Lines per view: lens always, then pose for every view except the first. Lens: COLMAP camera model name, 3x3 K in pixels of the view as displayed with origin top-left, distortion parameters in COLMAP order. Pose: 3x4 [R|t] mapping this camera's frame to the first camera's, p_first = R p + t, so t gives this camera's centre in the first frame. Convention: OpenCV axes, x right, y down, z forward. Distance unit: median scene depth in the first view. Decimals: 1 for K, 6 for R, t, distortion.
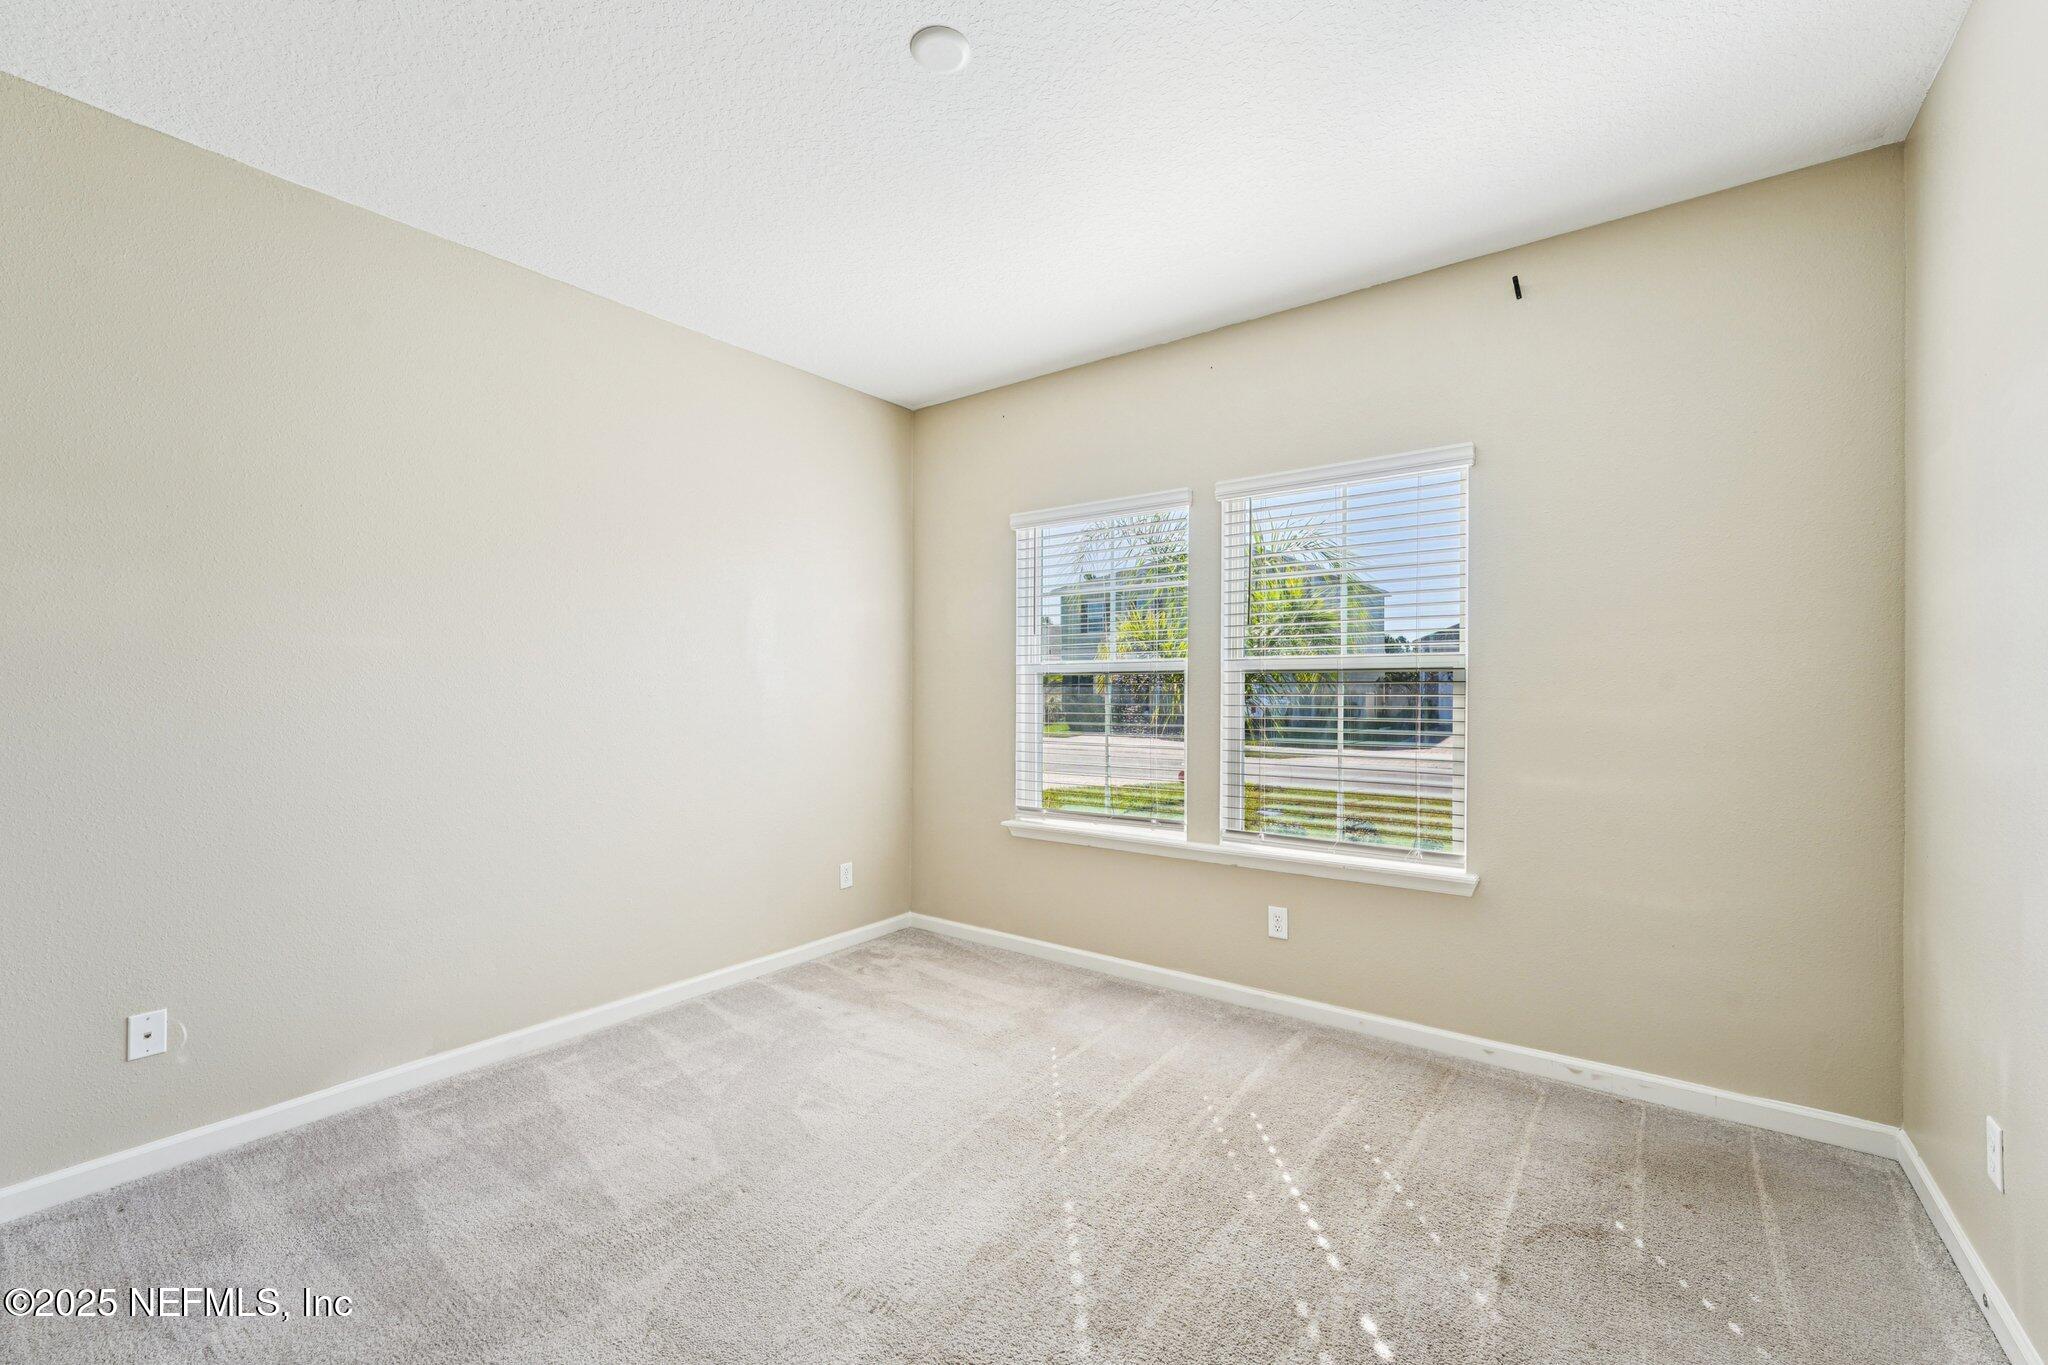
lens RADIAL K [[825.7, 0, 1024.0], [0, 825.7, 682.5], [0, 0, 1]] dist [0.000967, 0.000369]
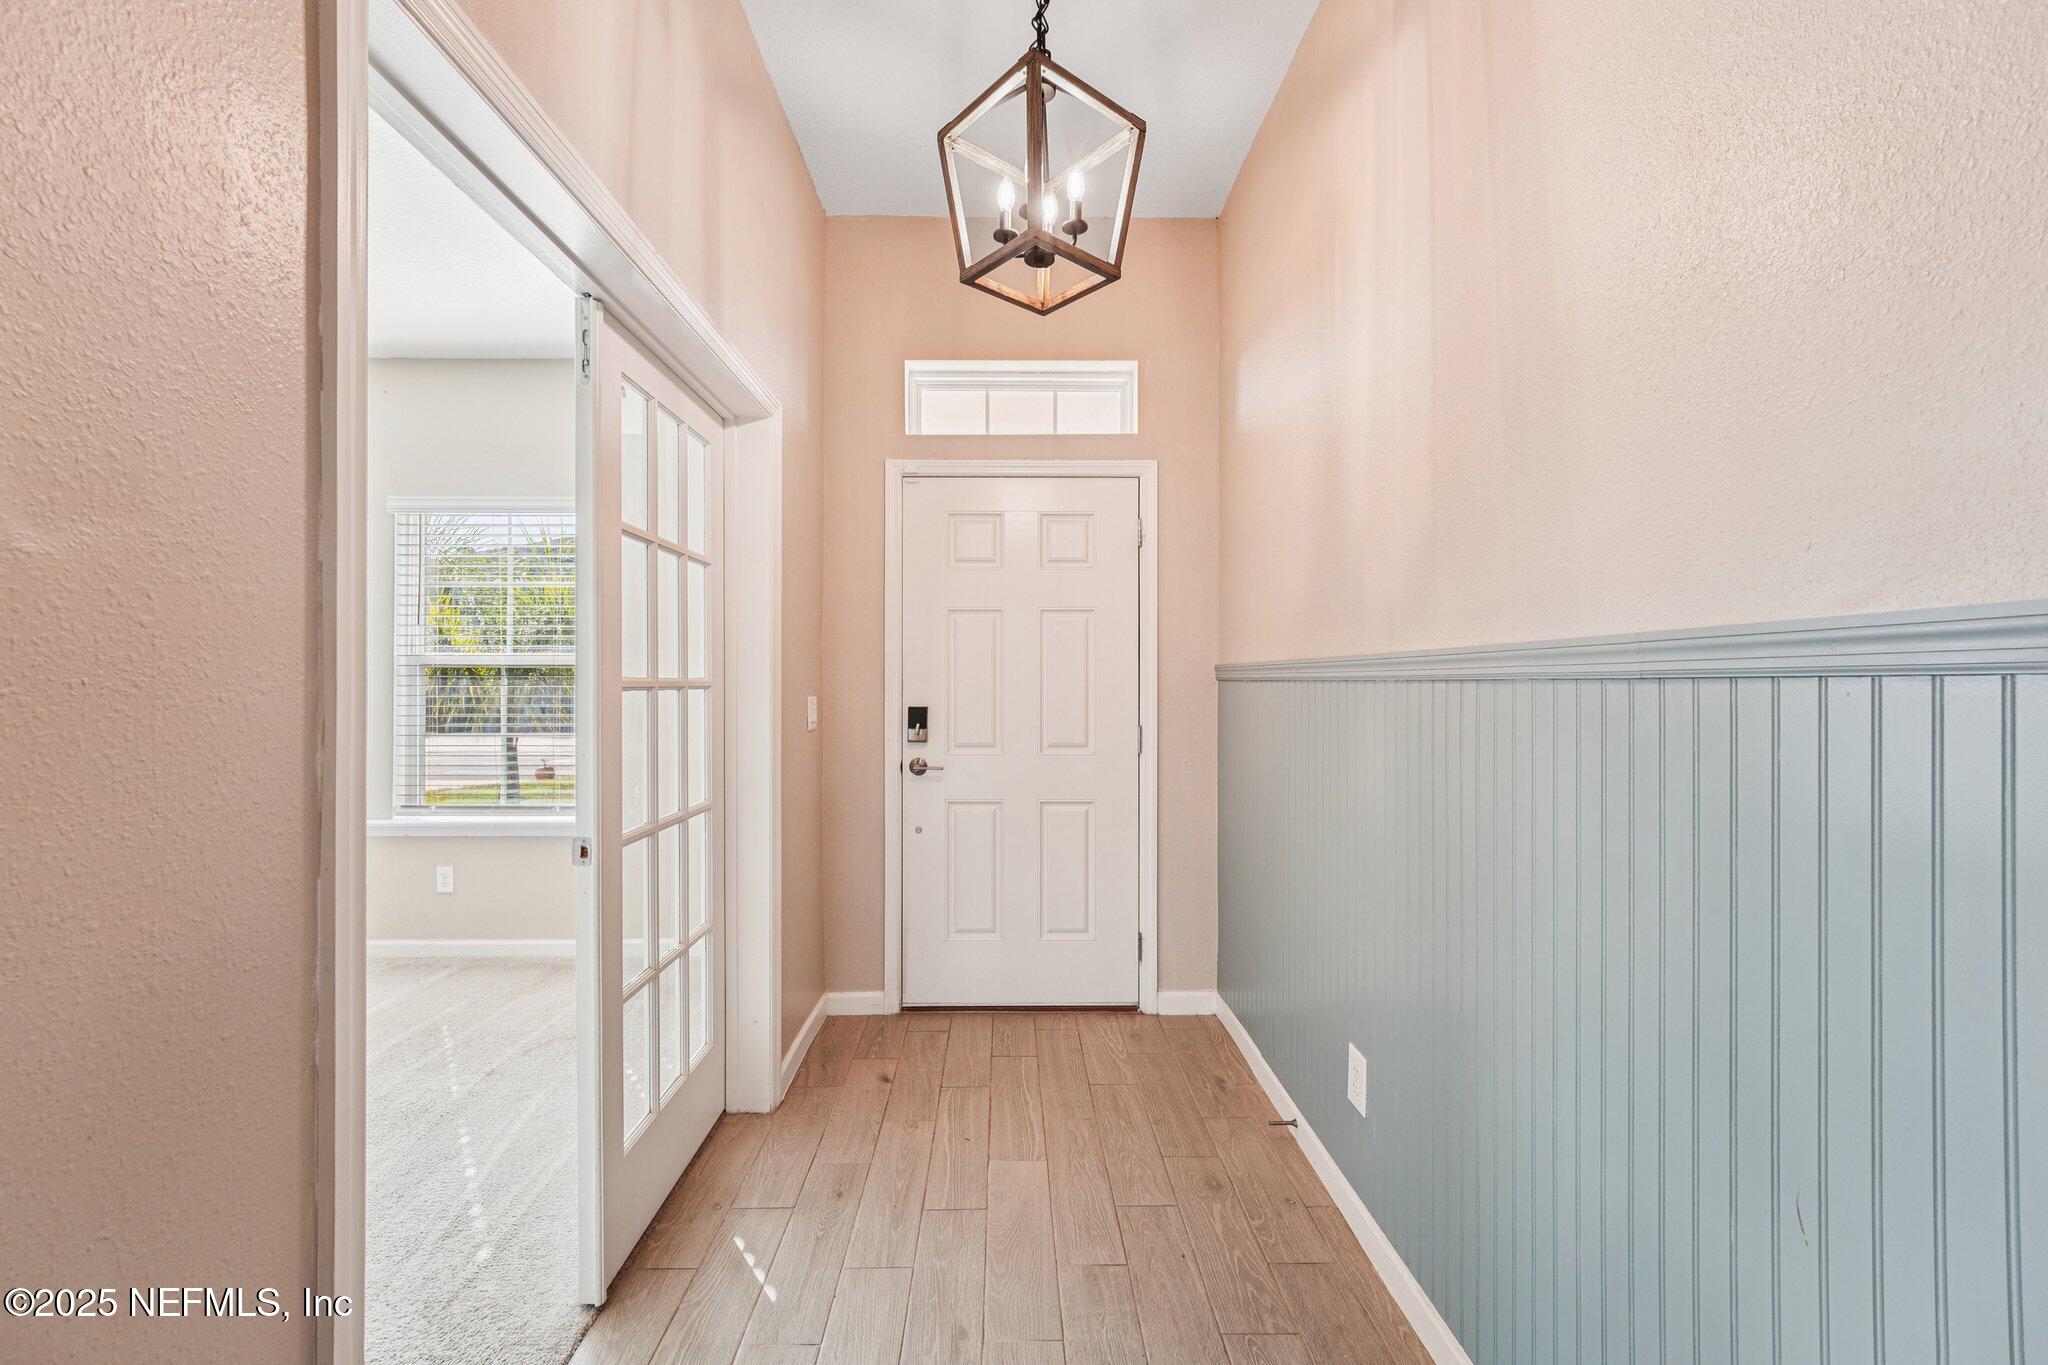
lens RADIAL K [[825.7, 0, 1024.0], [0, 825.7, 682.5], [0, 0, 1]] dist [0.000967, 0.000369]
pose [[0.798210, 0.004370, 0.602364, 0.256430], [-0.006746, 0.999976, 0.001684, 0.002031], [-0.602342, -0.005408, 0.798220, -0.438495]]
